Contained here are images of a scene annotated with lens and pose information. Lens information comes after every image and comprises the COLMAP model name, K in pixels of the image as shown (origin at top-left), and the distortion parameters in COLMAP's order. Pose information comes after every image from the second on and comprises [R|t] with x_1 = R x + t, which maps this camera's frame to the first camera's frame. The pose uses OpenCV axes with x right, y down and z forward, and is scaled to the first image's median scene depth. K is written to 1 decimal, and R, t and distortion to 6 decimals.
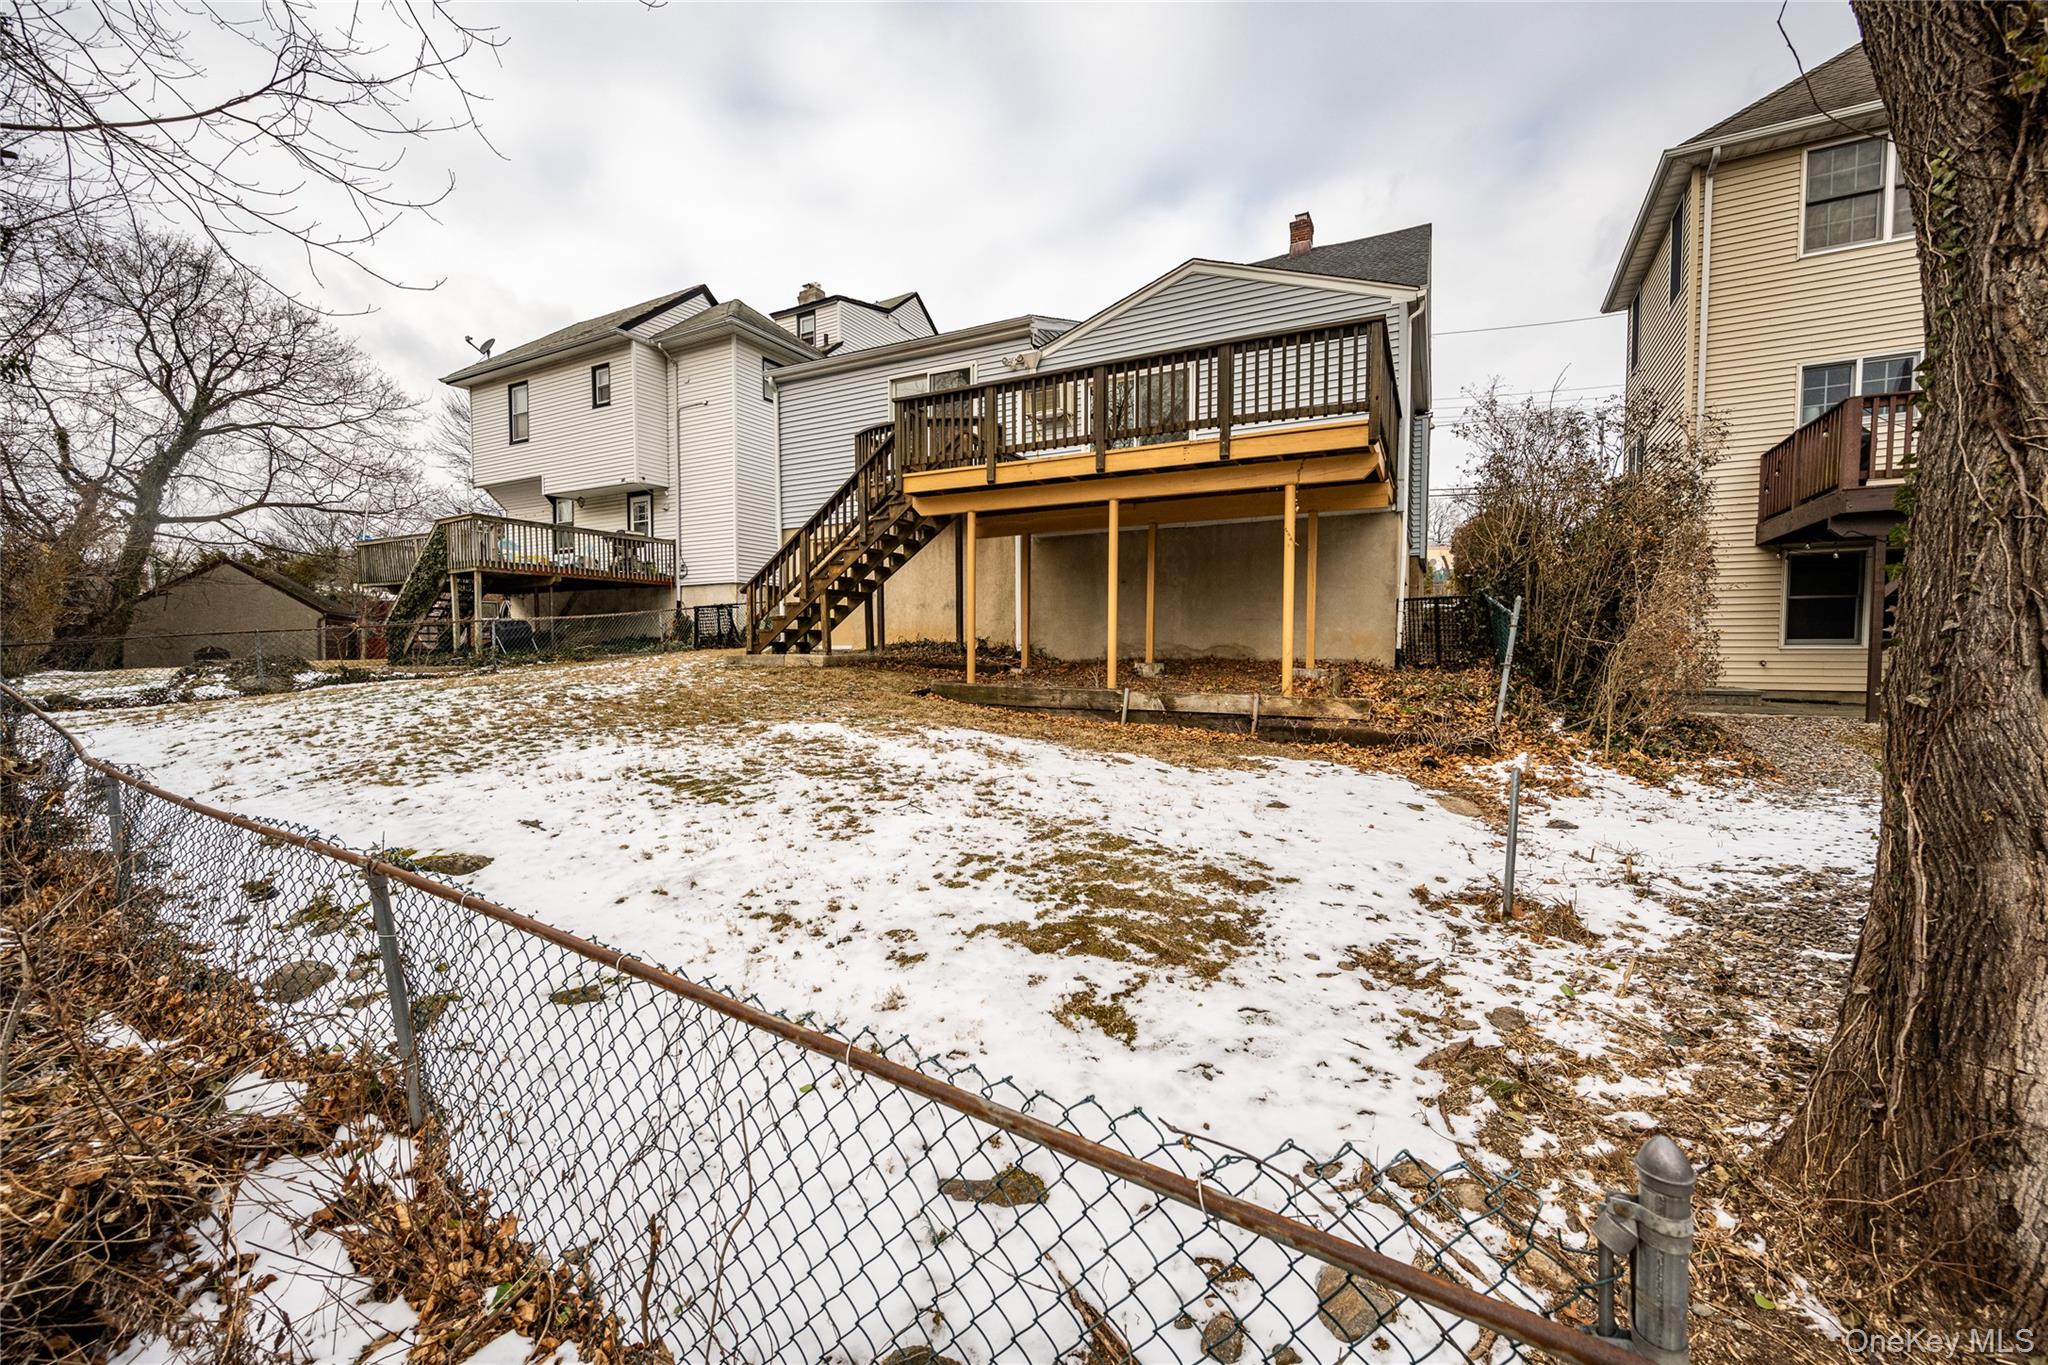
lens RADIAL K [[816.4, 0, 1033.8], [0, 816.4, 681.8], [0, 0, 1]] dist [-0.001893, 0.000045]
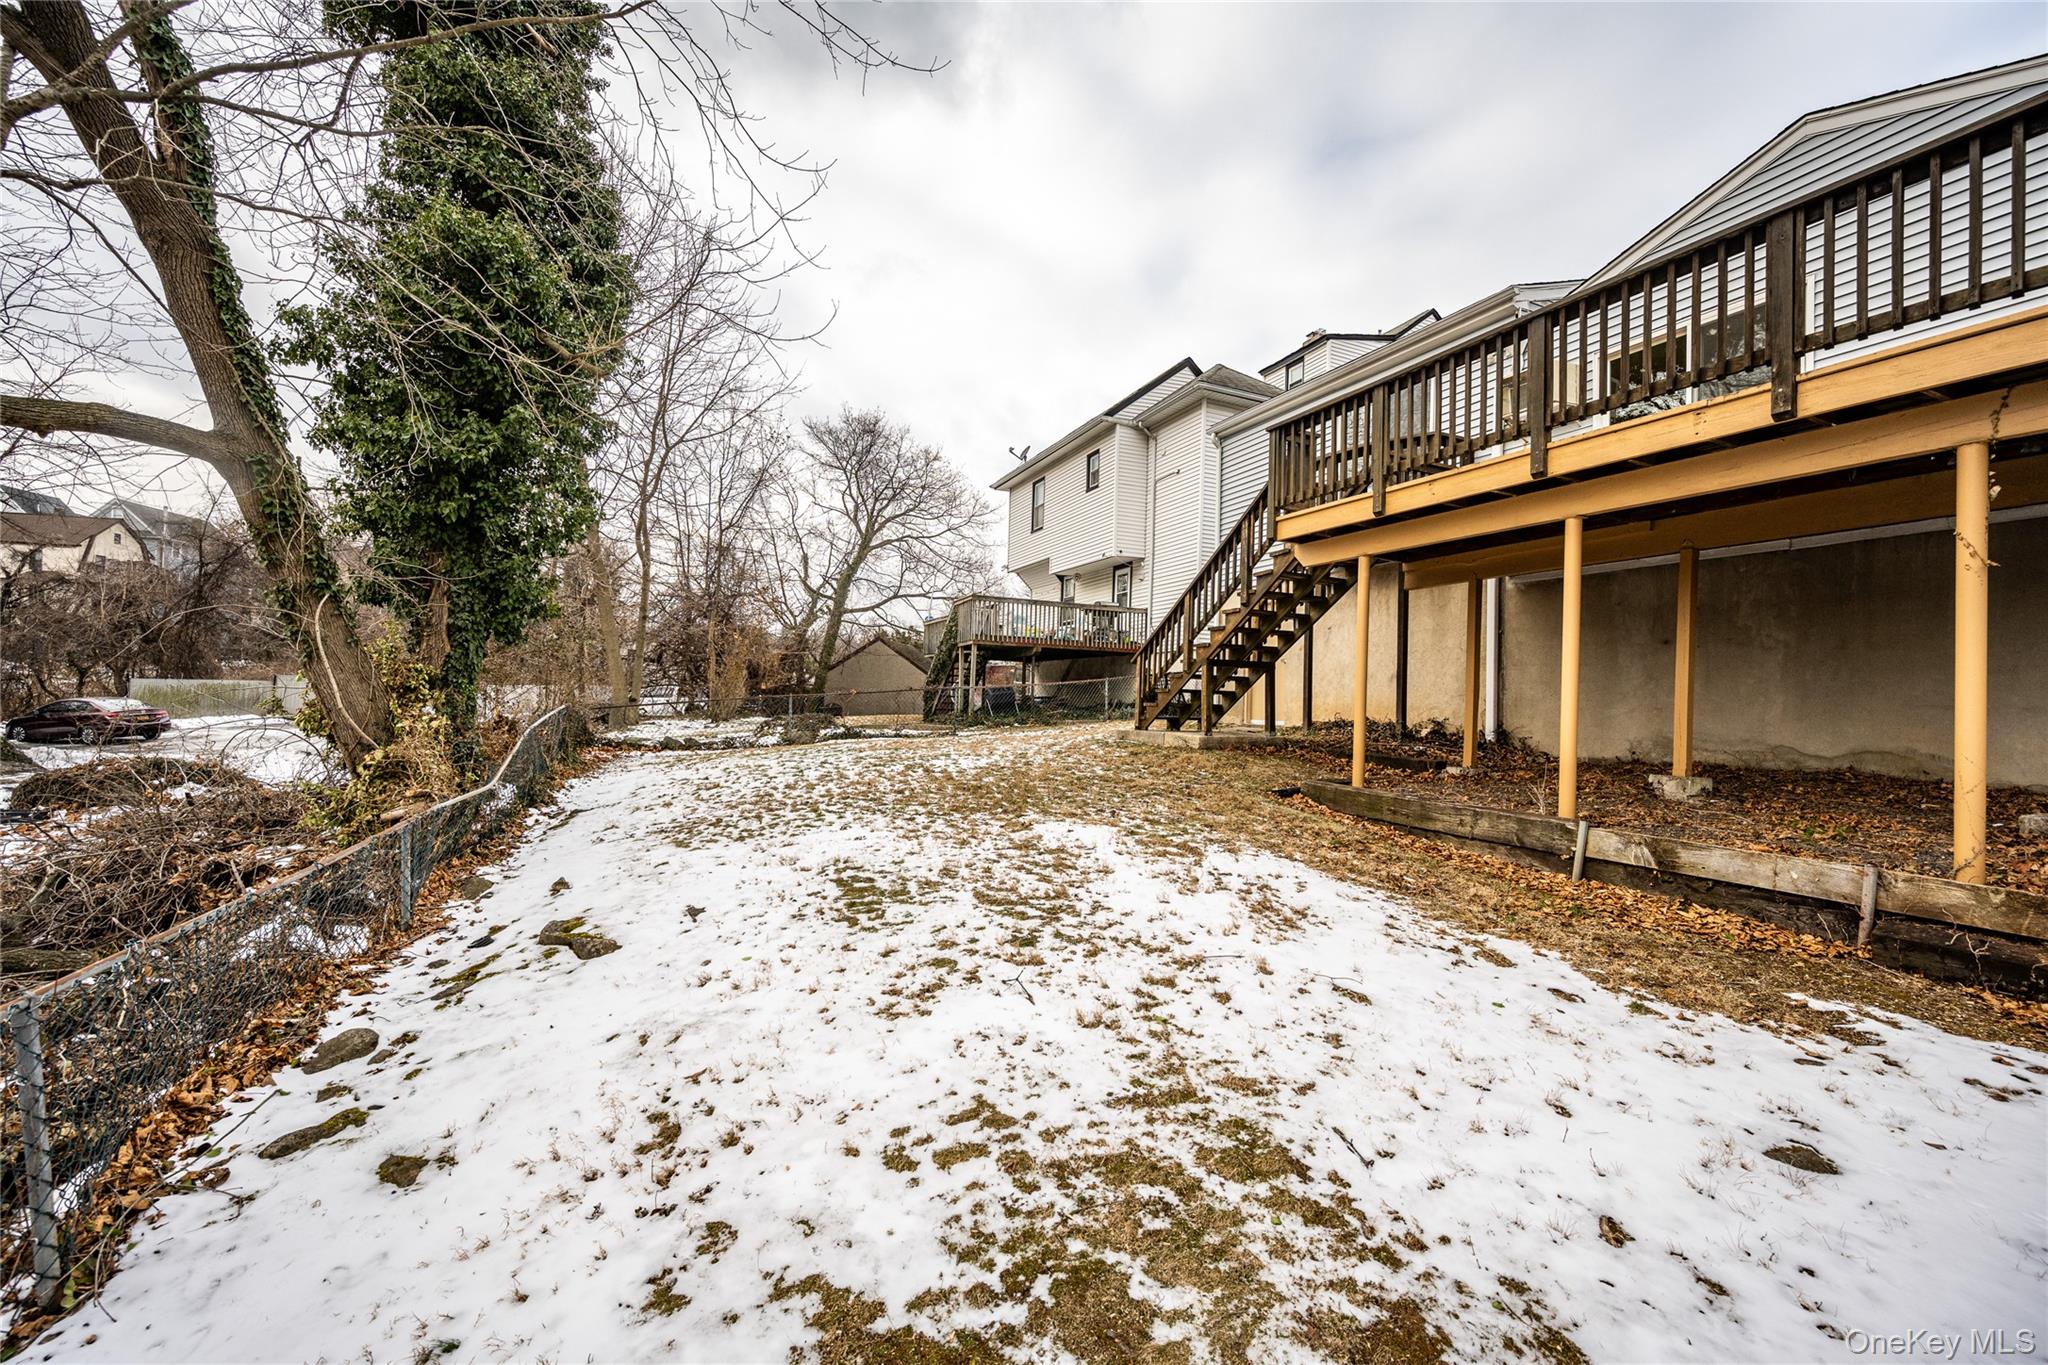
lens RADIAL K [[816.4, 0, 1016.0], [0, 816.4, 680.4], [0, 0, 1]] dist [-0.001893, 0.000045]
pose [[0.777798, 0.007568, -0.628468, 0.144265], [-0.056122, 0.996769, -0.057454, -0.033008], [0.626003, 0.079958, 0.775710, 0.223522]]
